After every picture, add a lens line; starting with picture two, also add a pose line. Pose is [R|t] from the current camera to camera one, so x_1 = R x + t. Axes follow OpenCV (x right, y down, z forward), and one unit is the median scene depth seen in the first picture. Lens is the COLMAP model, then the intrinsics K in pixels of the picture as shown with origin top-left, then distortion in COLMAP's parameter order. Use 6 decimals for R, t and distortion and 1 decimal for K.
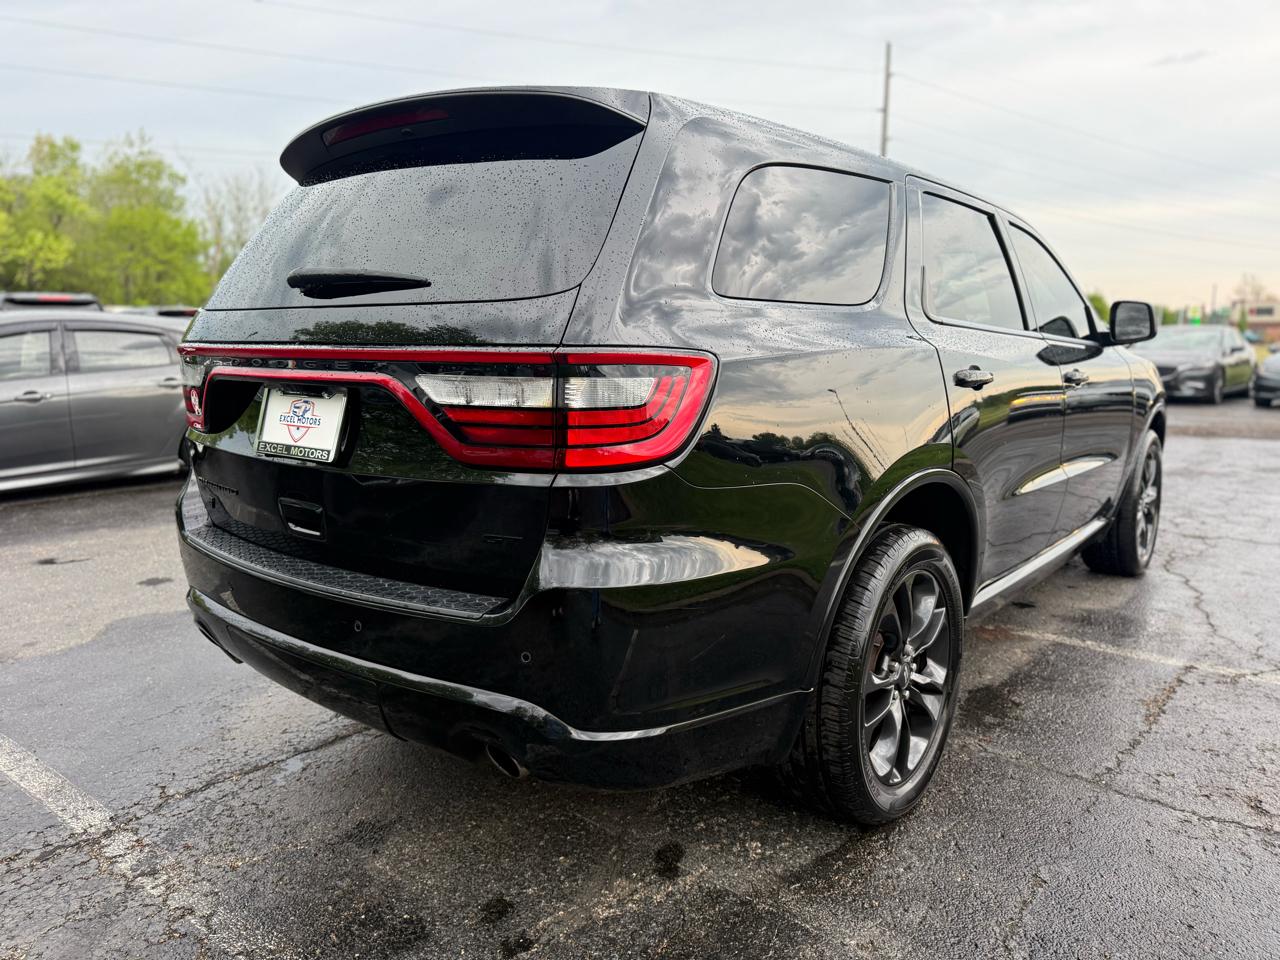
lens RADIAL K [[939.5, 0, 640.9], [0, 939.5, 498.1], [0, 0, 1]] dist [0.063142, -0.000815]
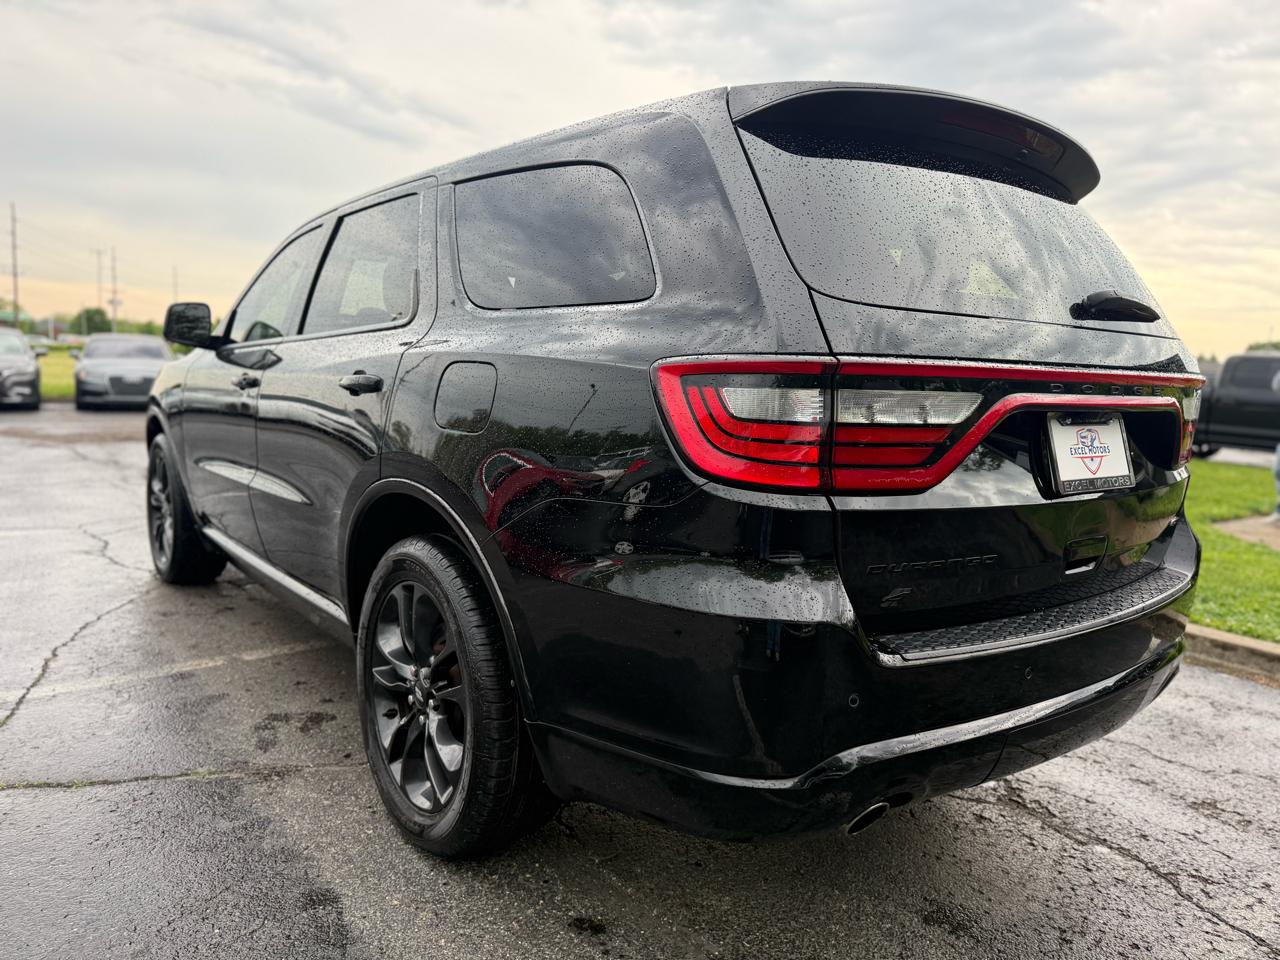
lens RADIAL K [[916.6, 0, 640.8], [0, 916.6, 478.5], [0, 0, 1]] dist [0.000451, -0.002095]
pose [[0.267109, -0.112658, 0.957059, -1.355983], [0.129047, 0.988380, 0.080328, -0.185794], [-0.954987, 0.102049, 0.278543, 1.179518]]
